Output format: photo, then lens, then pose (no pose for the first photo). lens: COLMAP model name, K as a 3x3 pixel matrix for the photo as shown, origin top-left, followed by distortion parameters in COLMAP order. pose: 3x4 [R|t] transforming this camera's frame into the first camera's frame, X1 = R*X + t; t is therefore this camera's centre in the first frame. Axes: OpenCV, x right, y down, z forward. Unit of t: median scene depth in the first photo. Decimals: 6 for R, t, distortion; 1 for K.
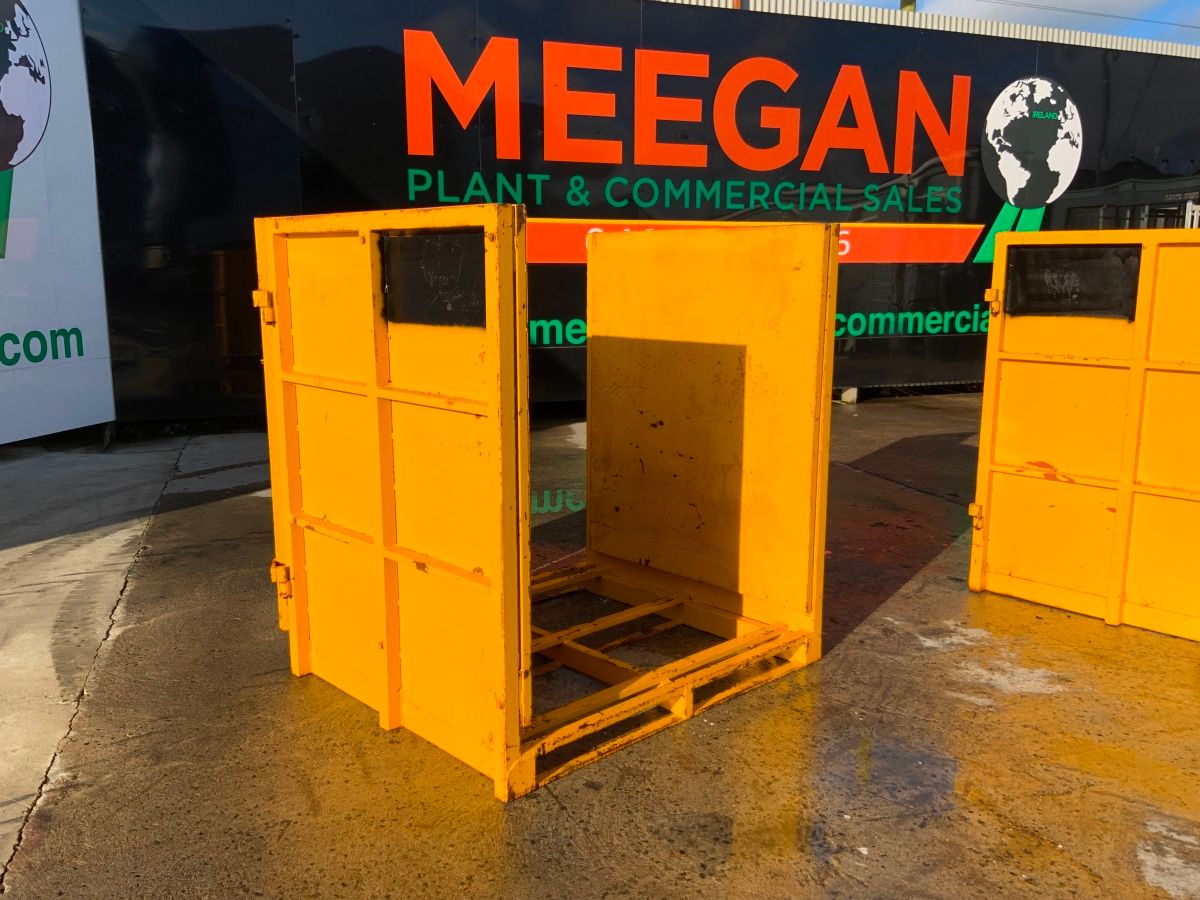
lens RADIAL K [[1000.5, 0, 604.1], [0, 1000.5, 450.6], [0, 0, 1]] dist [0.058189, -0.121656]
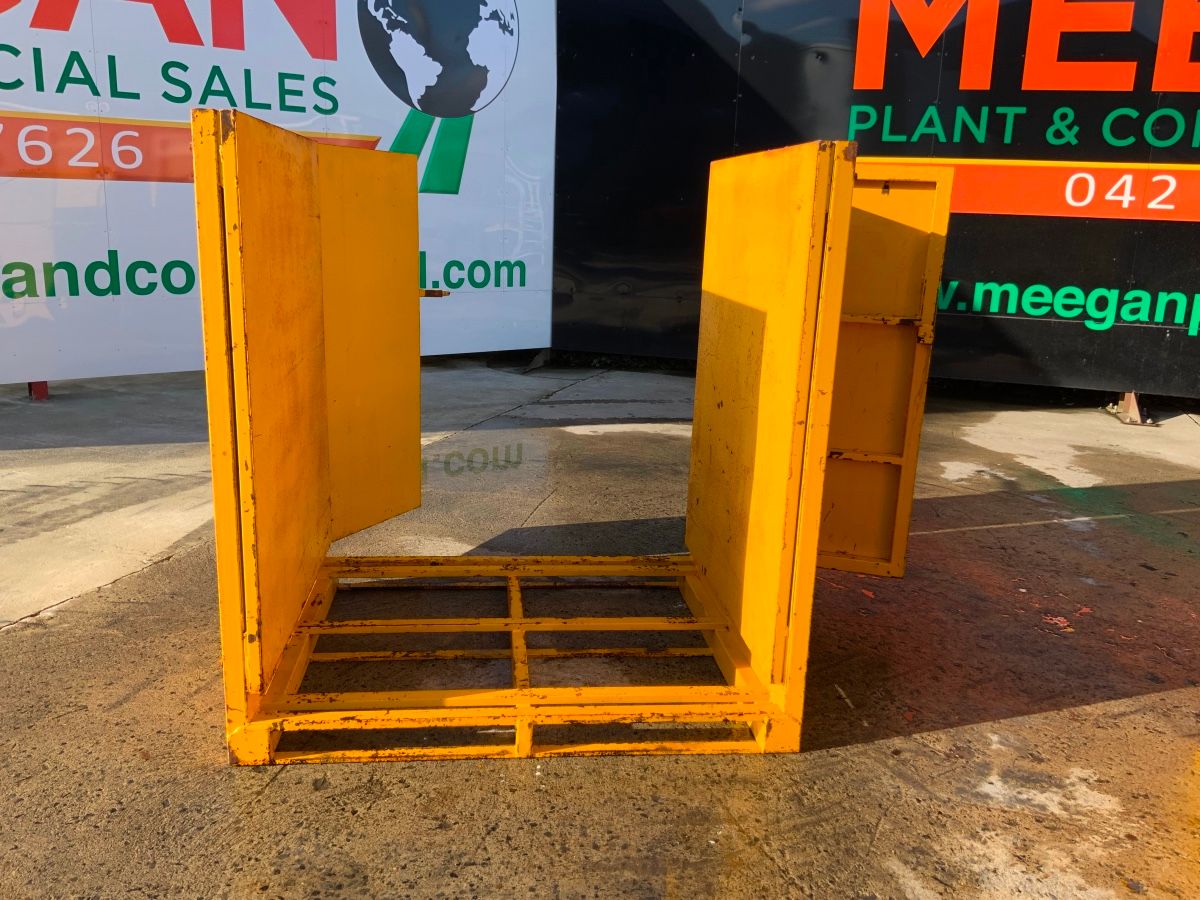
lens RADIAL K [[1000.5, 0, 600.8], [0, 1000.5, 454.5], [0, 0, 1]] dist [0.058189, -0.121656]
pose [[0.792016, 0.169869, -0.586392, 0.225762], [-0.142924, 0.985409, 0.092417, -0.023581], [0.593535, 0.010614, 0.804738, 0.150067]]
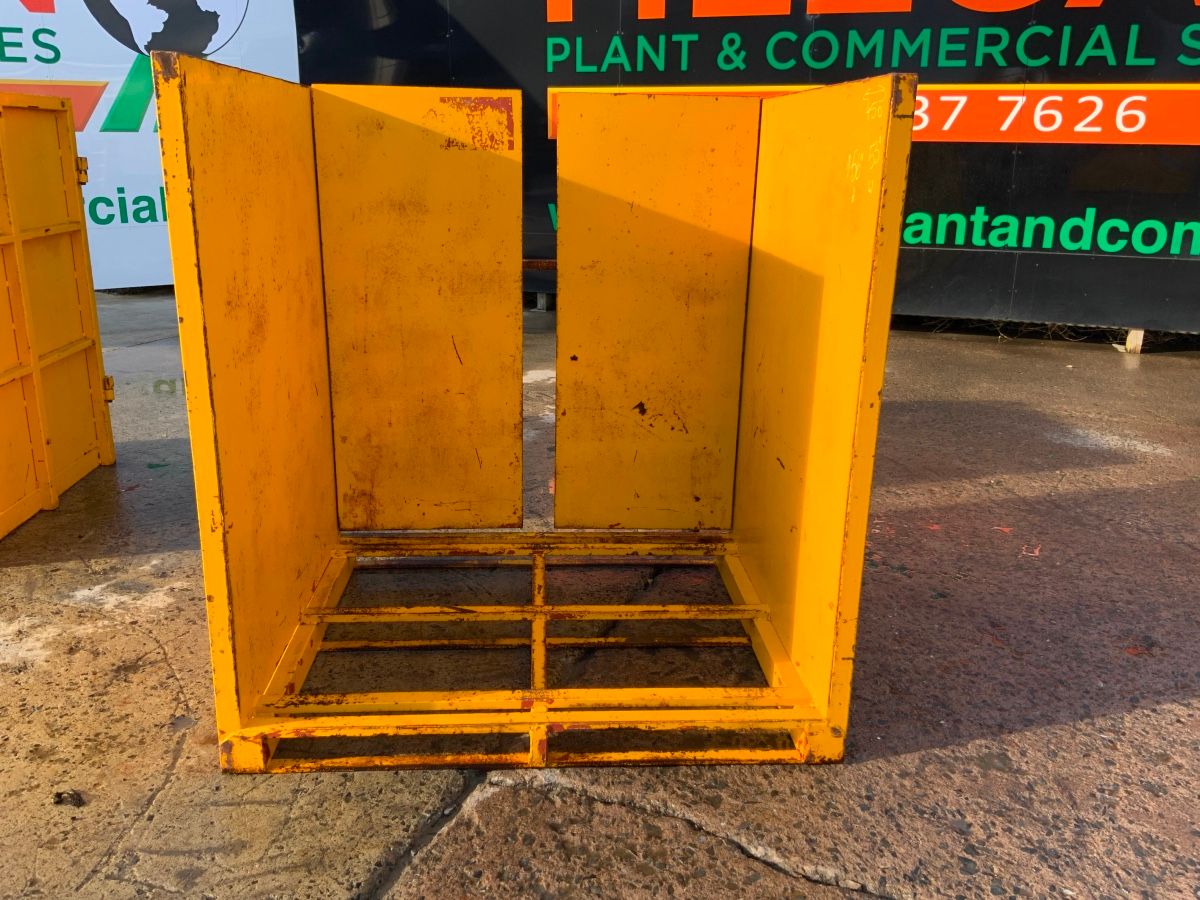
lens RADIAL K [[1000.5, 0, 605.3], [0, 1000.5, 459.3], [0, 0, 1]] dist [0.058189, -0.121656]
pose [[0.760175, 0.199064, -0.618472, 0.550293], [-0.128107, 0.979143, 0.157693, -0.049888], [0.636964, -0.040643, 0.769822, 0.305213]]
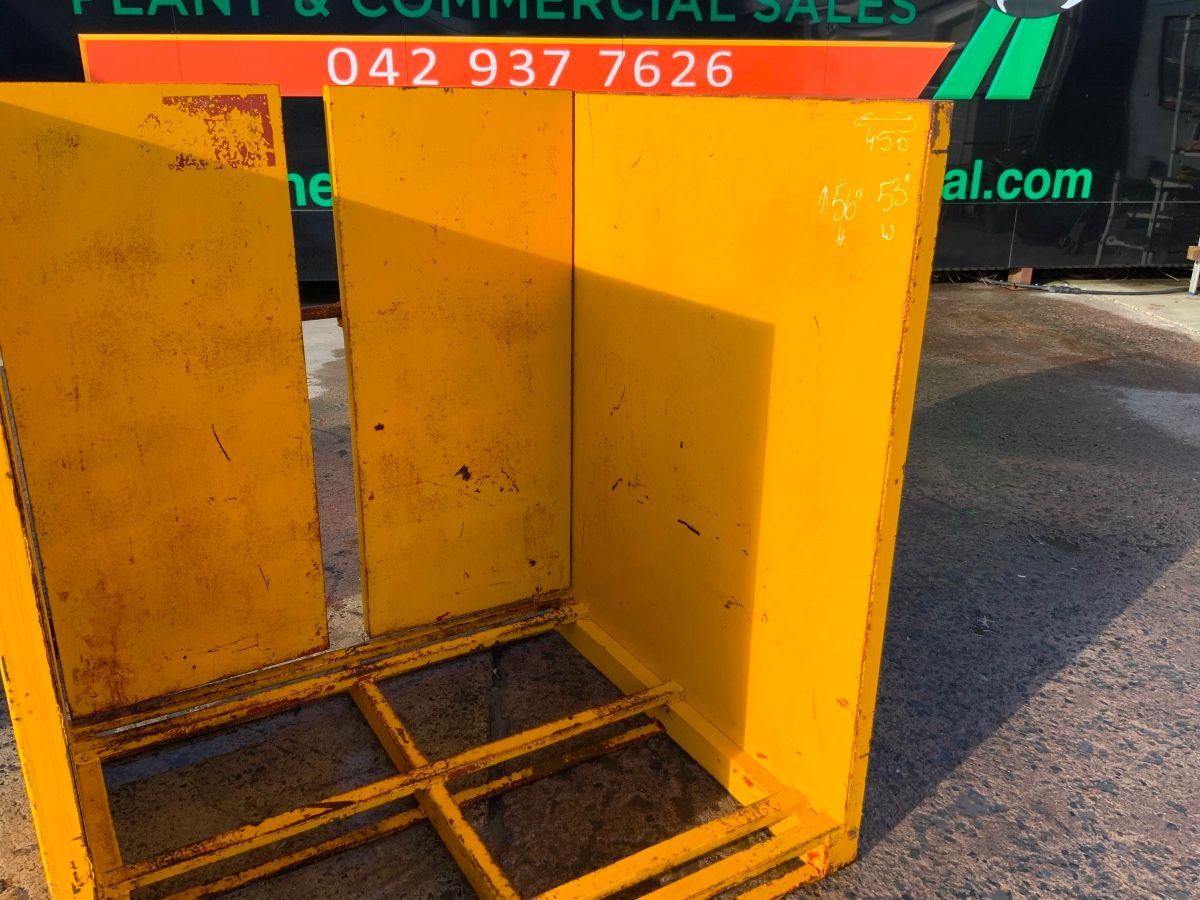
lens RADIAL K [[1000.5, 0, 611.9], [0, 1000.5, 448.8], [0, 0, 1]] dist [0.058189, -0.121656]
pose [[0.974972, 0.079300, -0.207704, 0.421259], [-0.044137, 0.984669, 0.168757, -0.073988], [0.217902, -0.155366, 0.963525, 0.321291]]
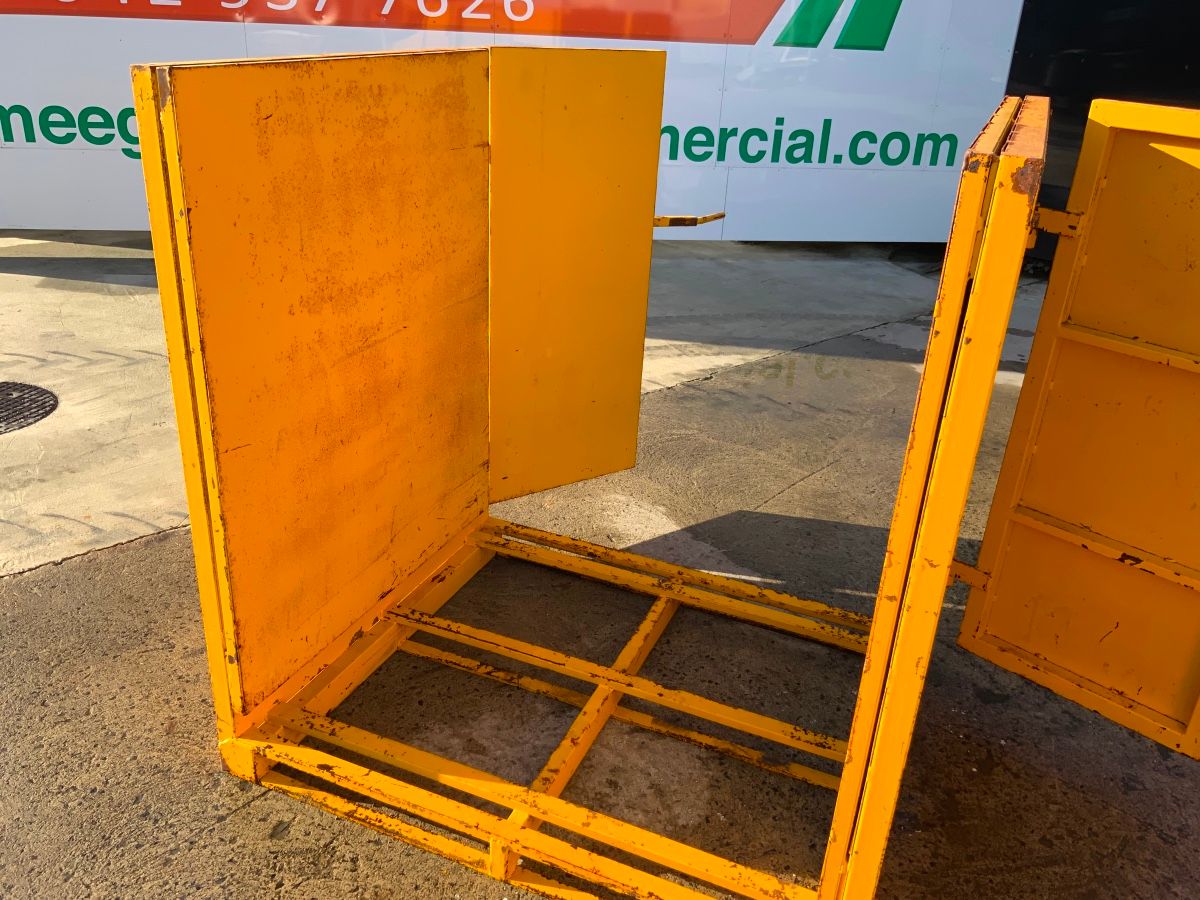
lens RADIAL K [[1000.5, 0, 592.8], [0, 1000.5, 454.5], [0, 0, 1]] dist [0.058189, -0.121656]
pose [[0.390248, 0.398623, -0.829943, 0.218370], [-0.213637, 0.916019, 0.339511, -0.091515], [0.895581, 0.044813, 0.442635, 0.296343]]
